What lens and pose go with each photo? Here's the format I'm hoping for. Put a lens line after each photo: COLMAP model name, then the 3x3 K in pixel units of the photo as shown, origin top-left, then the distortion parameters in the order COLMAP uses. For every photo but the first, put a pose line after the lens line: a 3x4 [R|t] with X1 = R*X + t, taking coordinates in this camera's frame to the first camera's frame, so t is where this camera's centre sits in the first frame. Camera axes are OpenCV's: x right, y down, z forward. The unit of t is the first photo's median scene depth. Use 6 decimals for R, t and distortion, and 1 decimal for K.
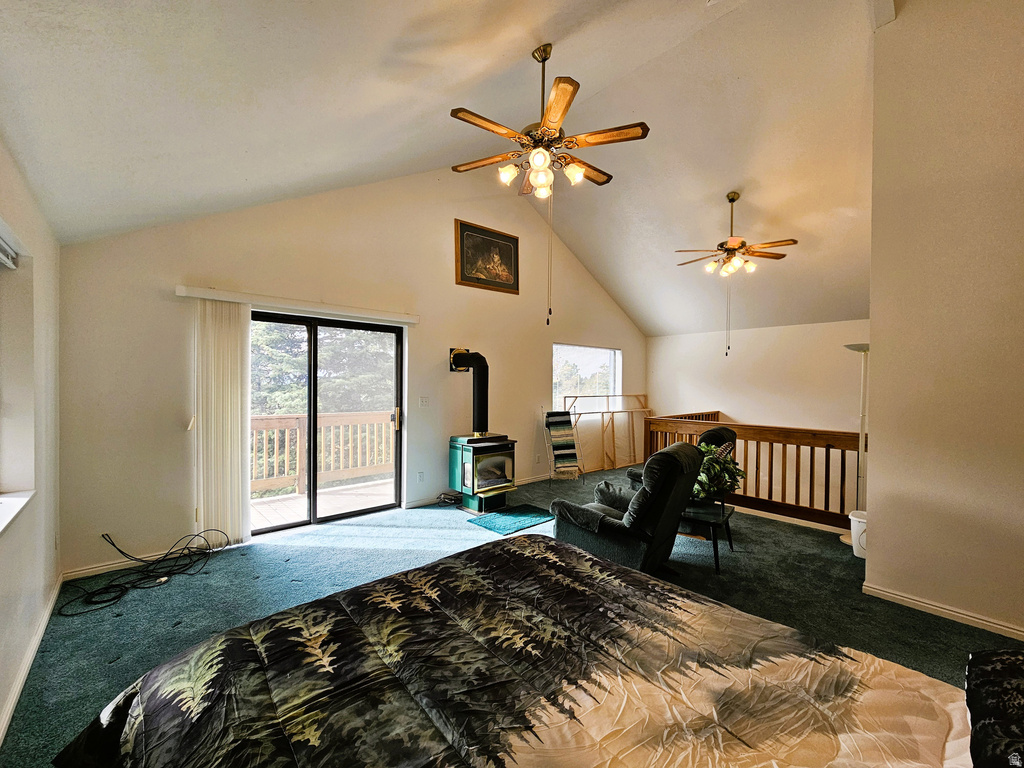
lens RADIAL K [[432.2, 0, 511.2], [0, 432.2, 385.9], [0, 0, 1]] dist [-0.006619, 0.003152]
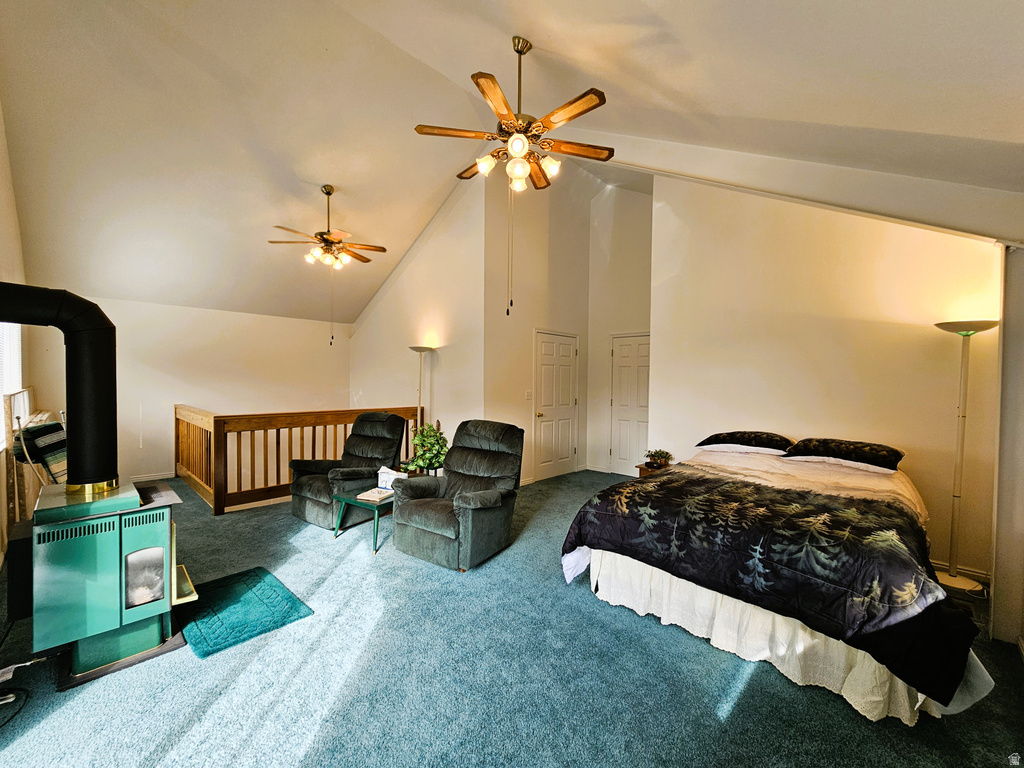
lens RADIAL K [[432.2, 0, 514.0], [0, 432.2, 386.2], [0, 0, 1]] dist [-0.006619, 0.003152]
pose [[-0.105835, -0.028461, 0.993976, -0.930856], [-0.006121, 0.999590, 0.027970, -0.003291], [-0.994365, -0.003124, -0.105966, 1.094793]]
